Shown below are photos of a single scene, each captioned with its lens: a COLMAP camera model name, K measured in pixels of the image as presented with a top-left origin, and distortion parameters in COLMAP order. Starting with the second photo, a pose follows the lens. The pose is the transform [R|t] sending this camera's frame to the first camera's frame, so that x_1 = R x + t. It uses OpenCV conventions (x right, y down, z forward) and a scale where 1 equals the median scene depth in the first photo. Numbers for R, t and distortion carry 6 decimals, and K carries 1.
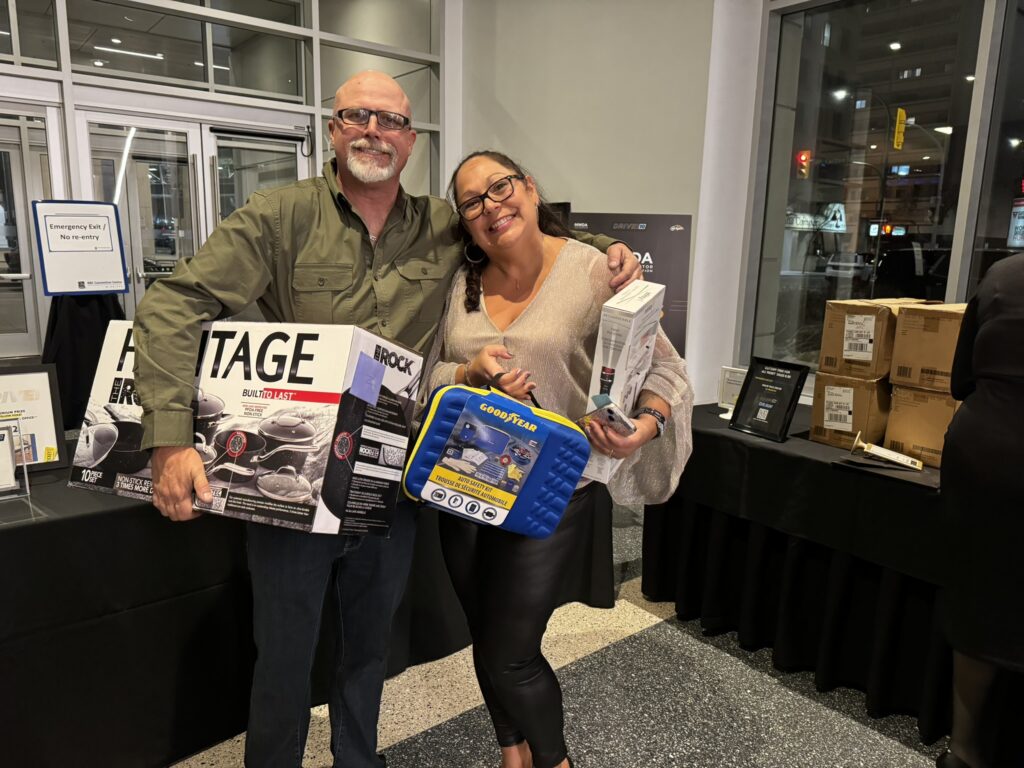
lens RADIAL K [[721.6, 0, 509.9], [0, 721.6, 389.8], [0, 0, 1]] dist [0.004262, -0.015334]
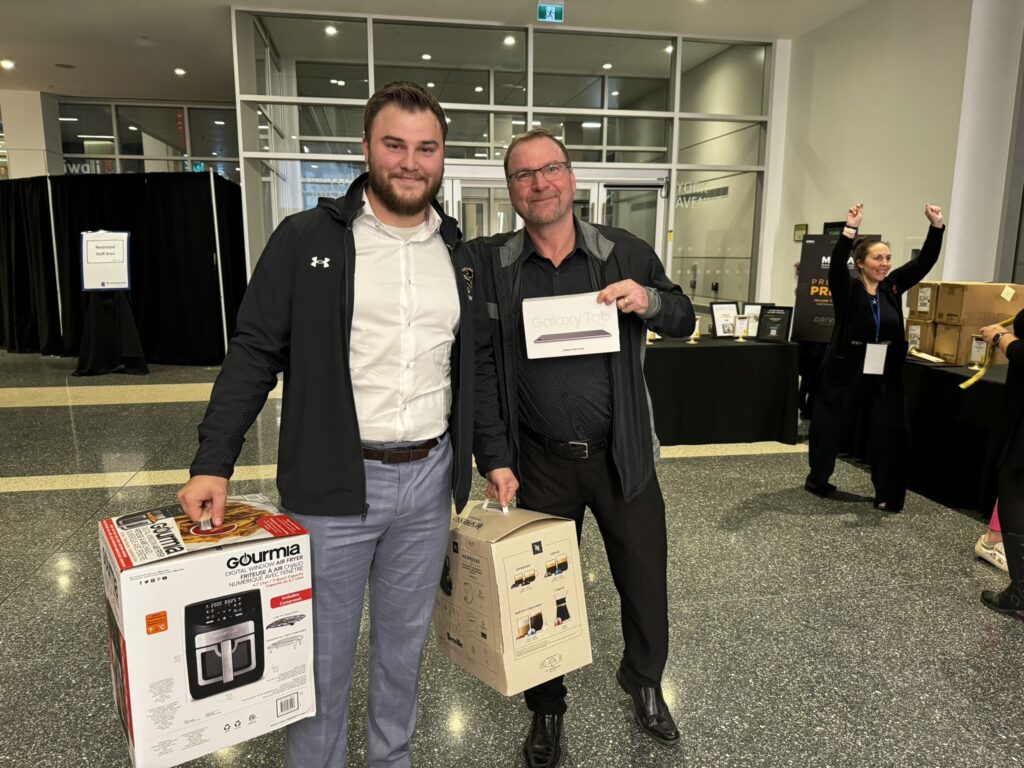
lens RADIAL K [[721.6, 0, 505.1], [0, 721.6, 385.2], [0, 0, 1]] dist [0.004262, -0.015334]
pose [[0.880816, 0.065644, -0.468885, 0.150517], [-0.077619, 0.996964, -0.006236, 0.092418], [0.467052, 0.041887, 0.883237, -0.441118]]
